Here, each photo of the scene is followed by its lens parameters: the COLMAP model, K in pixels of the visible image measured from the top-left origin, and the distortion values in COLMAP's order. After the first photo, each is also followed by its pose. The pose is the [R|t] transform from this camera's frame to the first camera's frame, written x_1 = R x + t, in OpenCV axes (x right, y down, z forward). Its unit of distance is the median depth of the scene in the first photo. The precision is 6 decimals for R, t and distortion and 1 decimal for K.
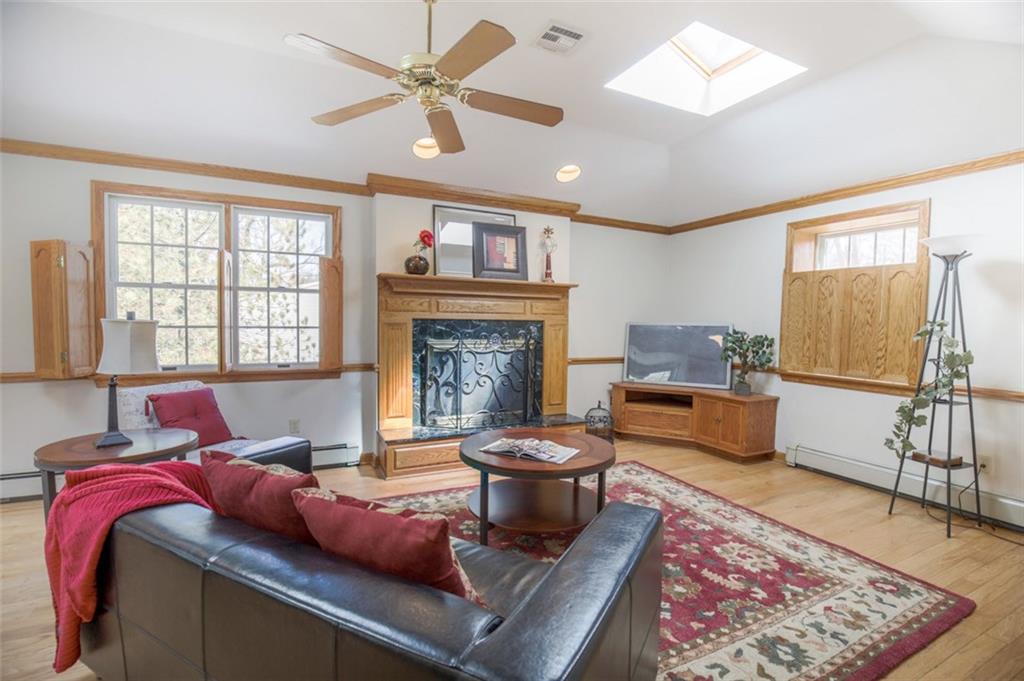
lens RADIAL K [[460.1, 0, 514.9], [0, 460.1, 341.6], [0, 0, 1]] dist [-0.006134, -0.000604]
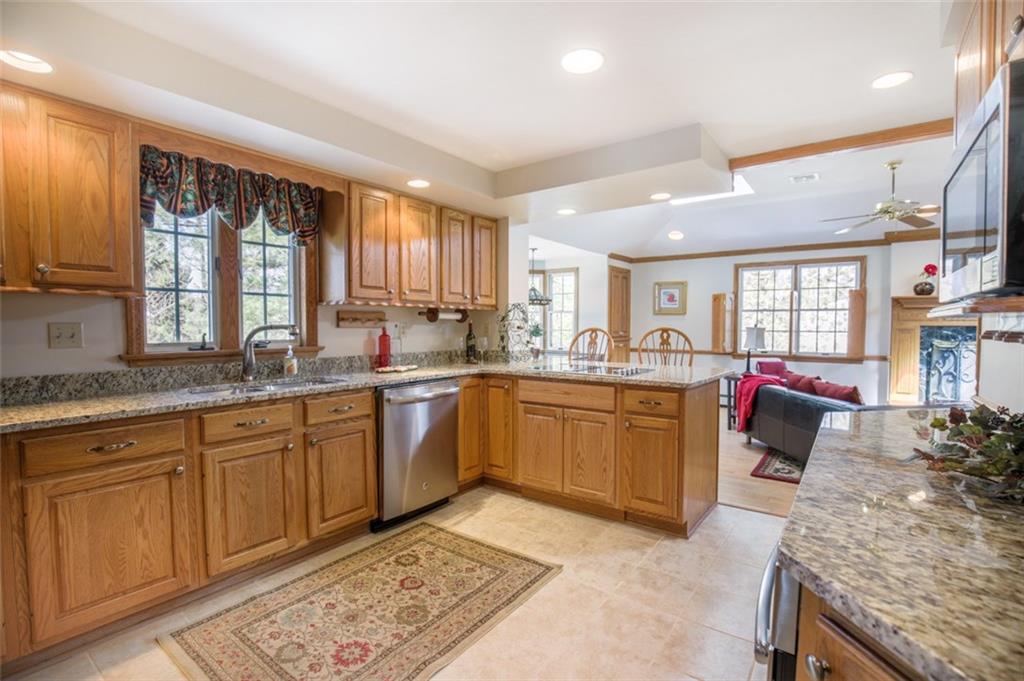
lens RADIAL K [[470.0, 0, 518.4], [0, 470.0, 341.9], [0, 0, 1]] dist [-0.022005, -0.000169]
pose [[0.456810, 0.019197, -0.889357, 0.494124], [-0.030055, 0.999529, 0.006137, 0.028791], [0.889056, 0.023926, 0.457172, -0.776036]]
